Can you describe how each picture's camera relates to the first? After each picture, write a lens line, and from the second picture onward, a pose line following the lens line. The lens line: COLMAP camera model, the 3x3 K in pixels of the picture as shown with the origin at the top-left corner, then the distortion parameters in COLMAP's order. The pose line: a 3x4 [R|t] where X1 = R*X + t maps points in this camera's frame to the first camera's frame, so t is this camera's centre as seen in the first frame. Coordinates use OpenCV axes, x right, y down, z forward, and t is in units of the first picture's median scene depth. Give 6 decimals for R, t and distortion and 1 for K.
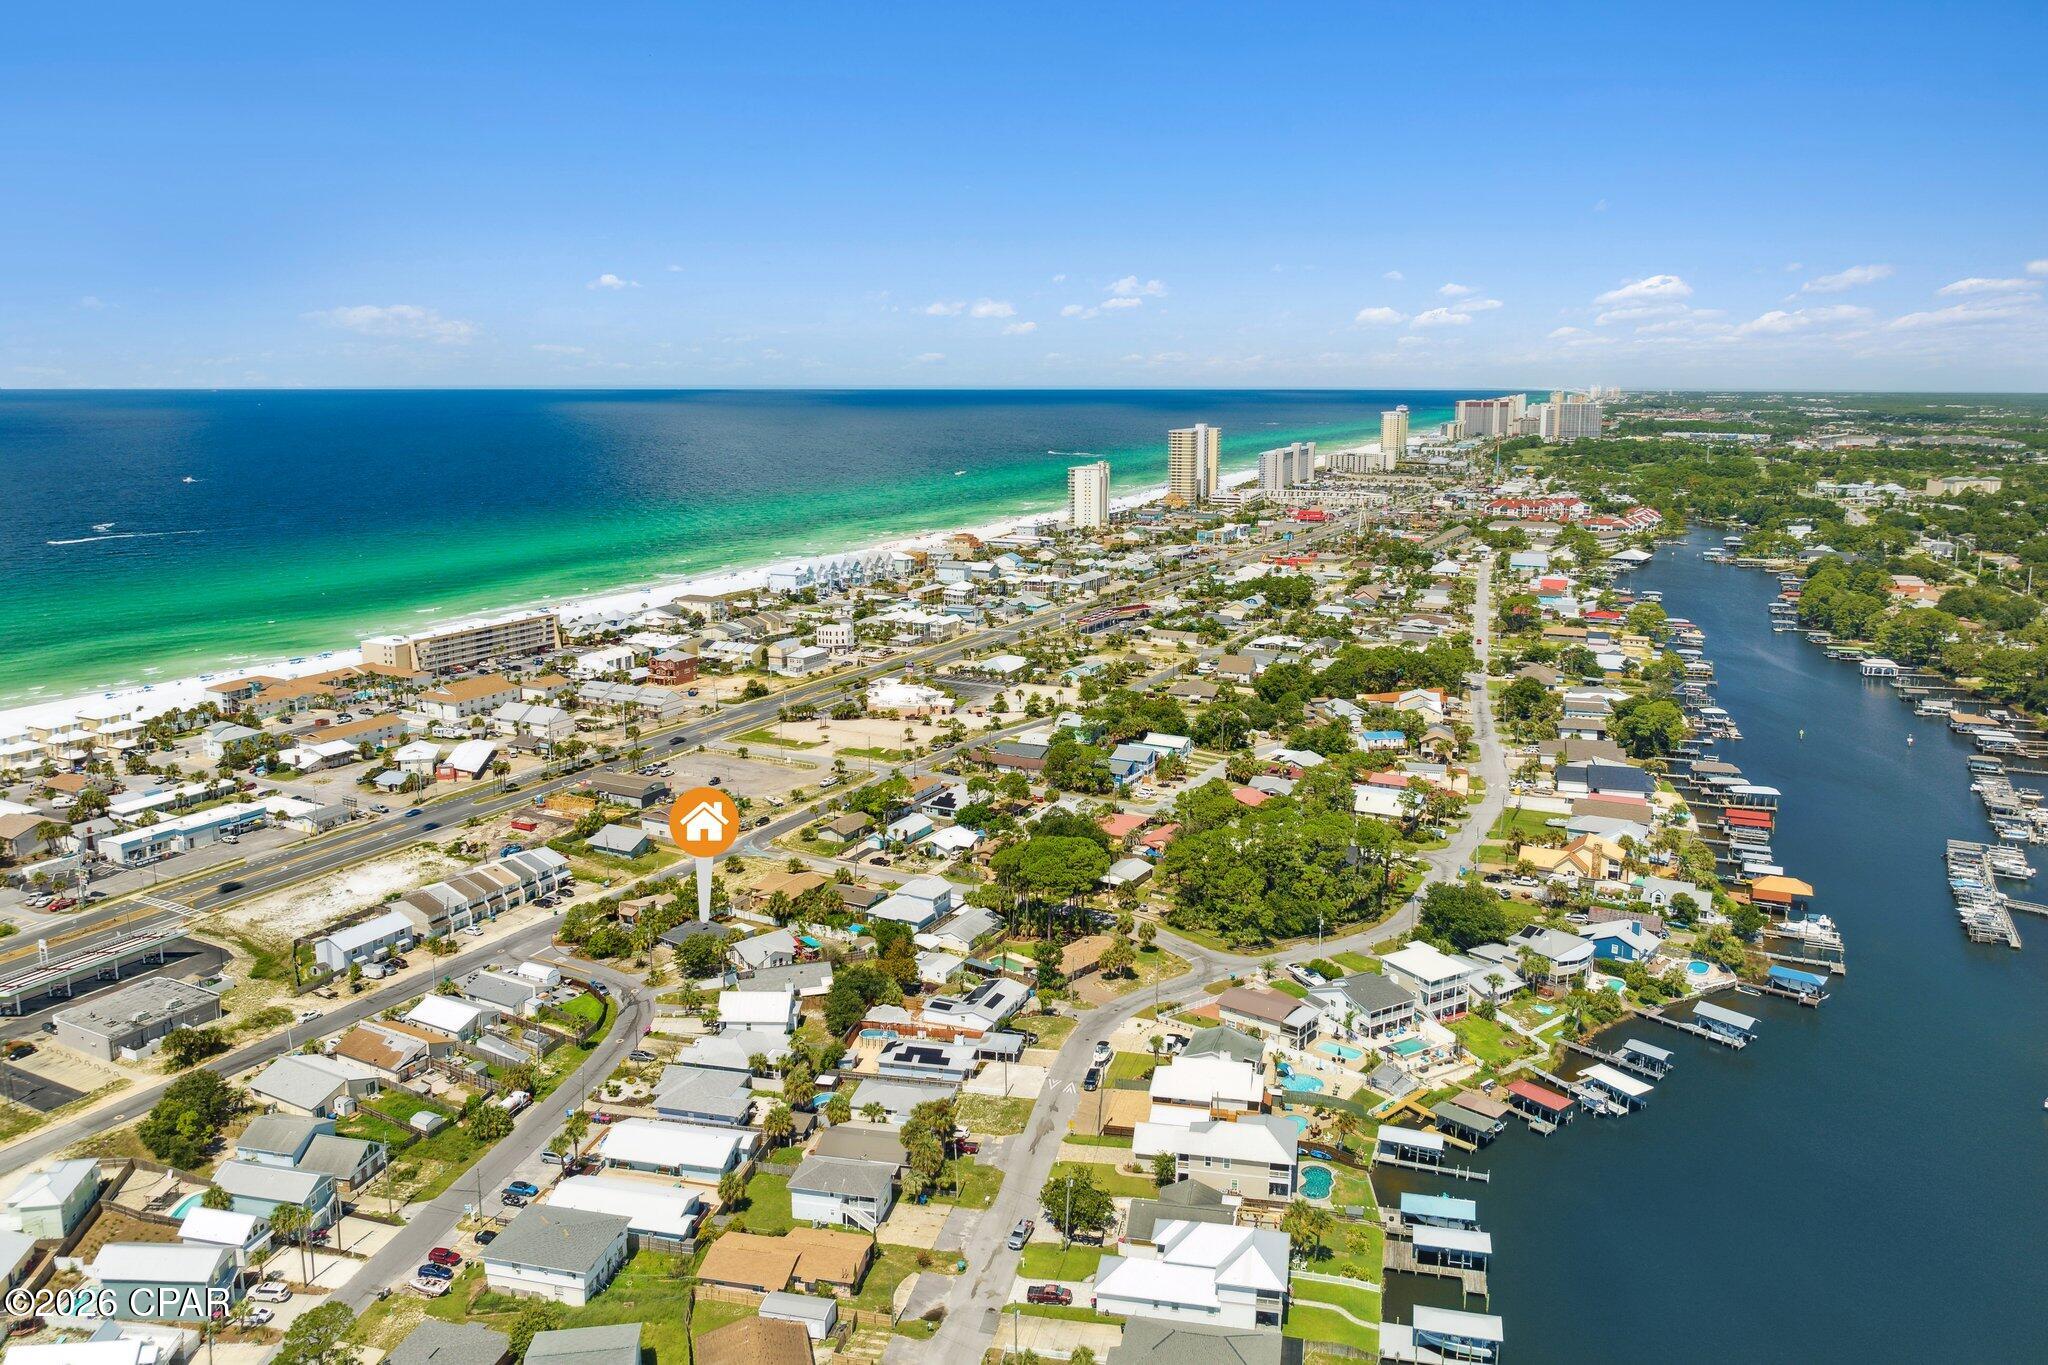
lens RADIAL K [[1512.9, 0, 1063.8], [0, 1512.9, 634.7], [0, 0, 1]] dist [-0.028023, -0.027836]
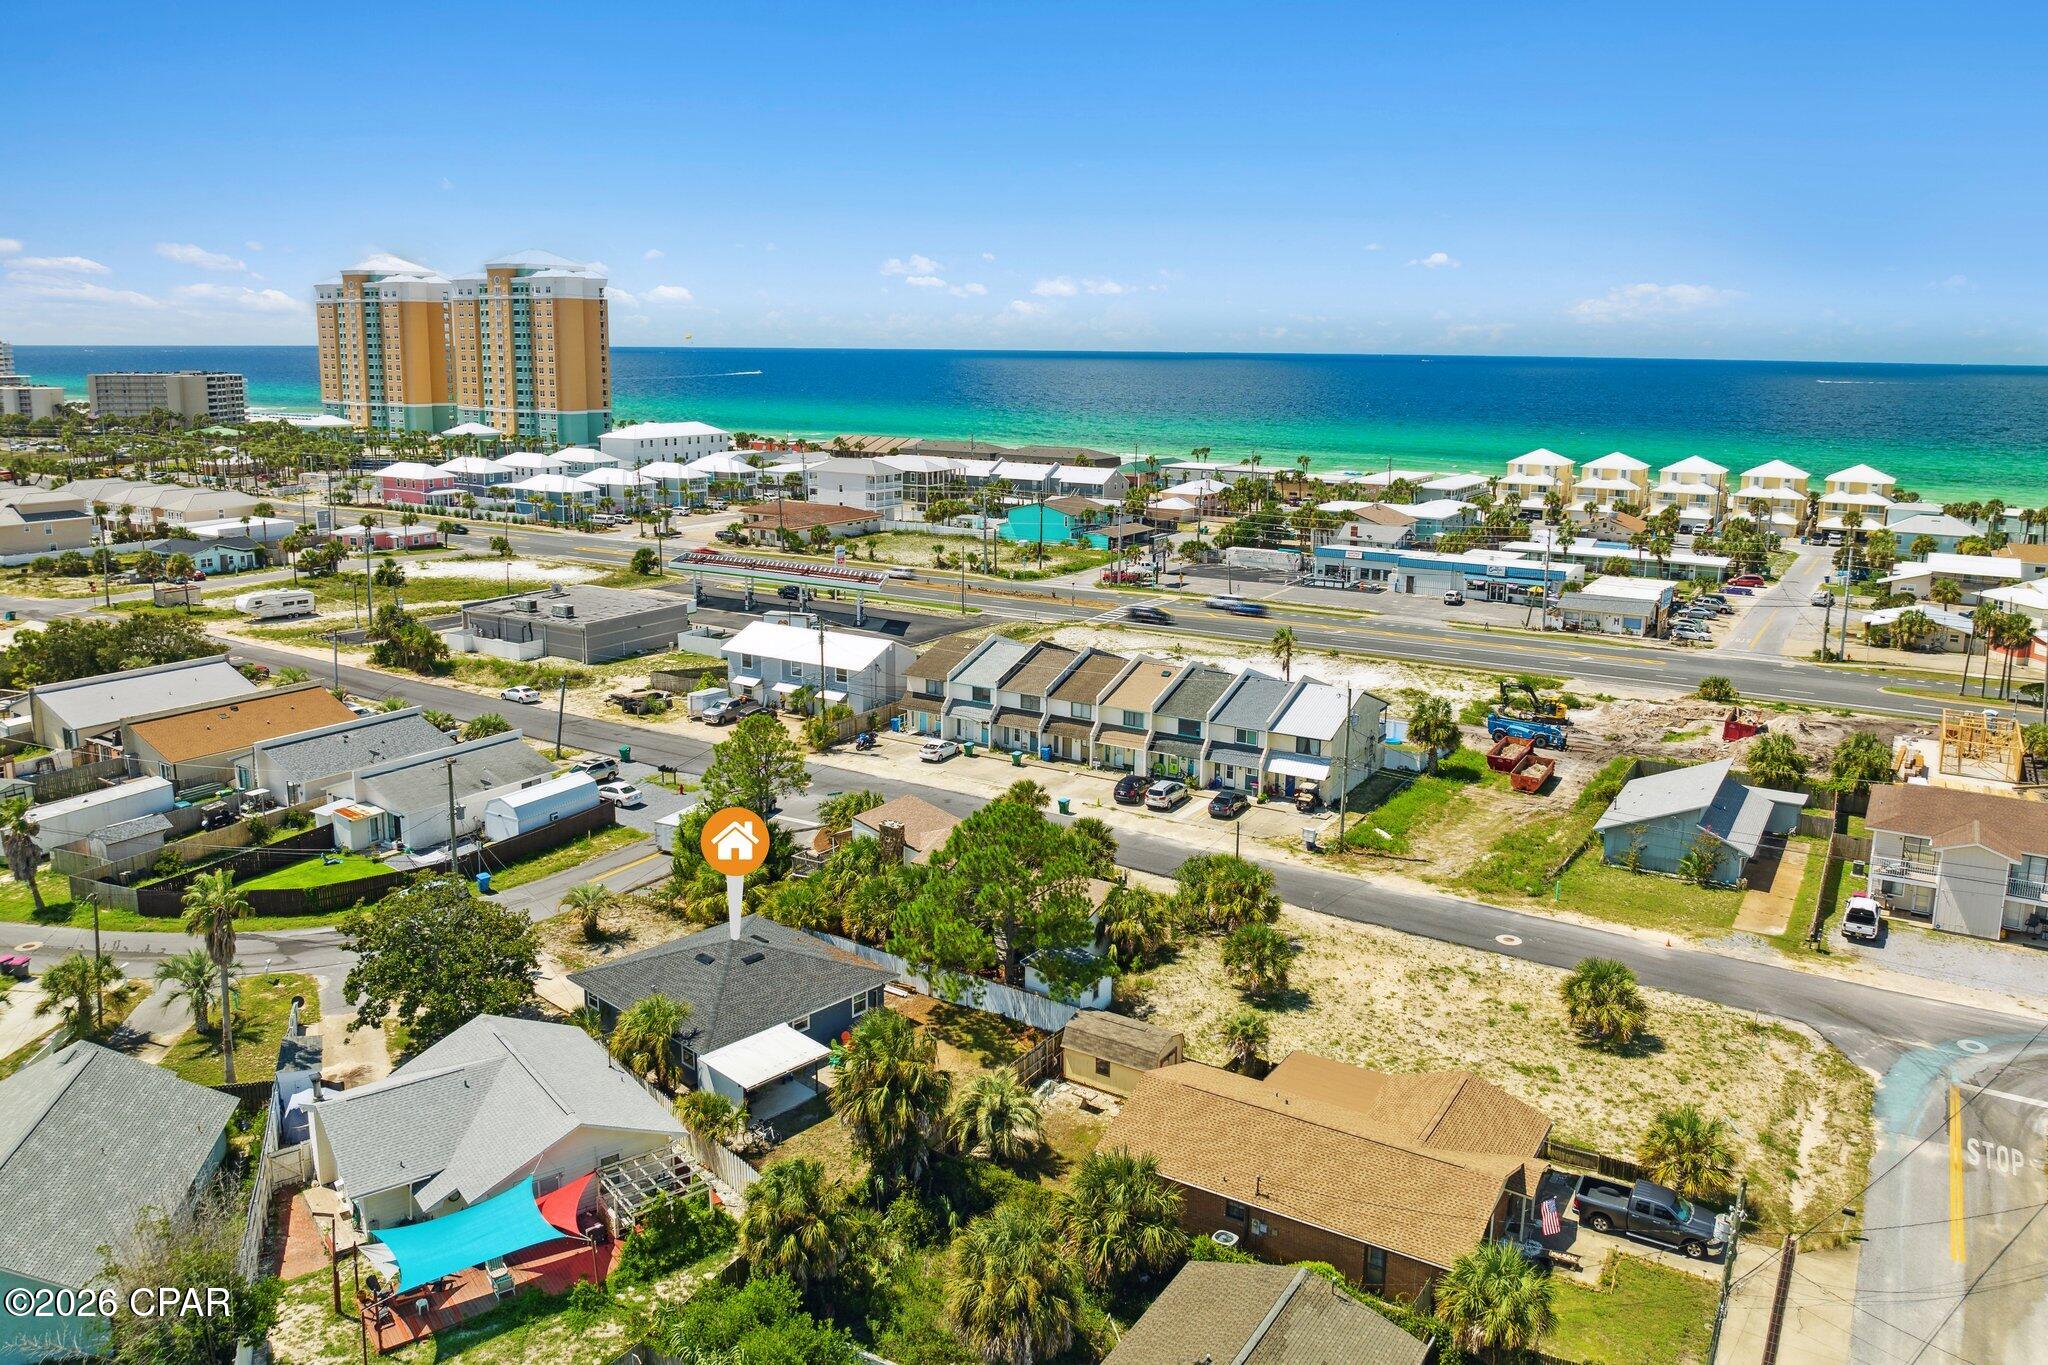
lens RADIAL K [[1433.9, 0, 1024.0], [0, 1433.9, 682.5], [0, 0, 1]] dist [-0.035559, -0.000364]
pose [[-0.113798, 0.217112, -0.969491, -0.018577], [-0.179172, 0.955345, 0.234976, 0.069323], [0.977214, 0.200446, -0.069816, 0.861419]]
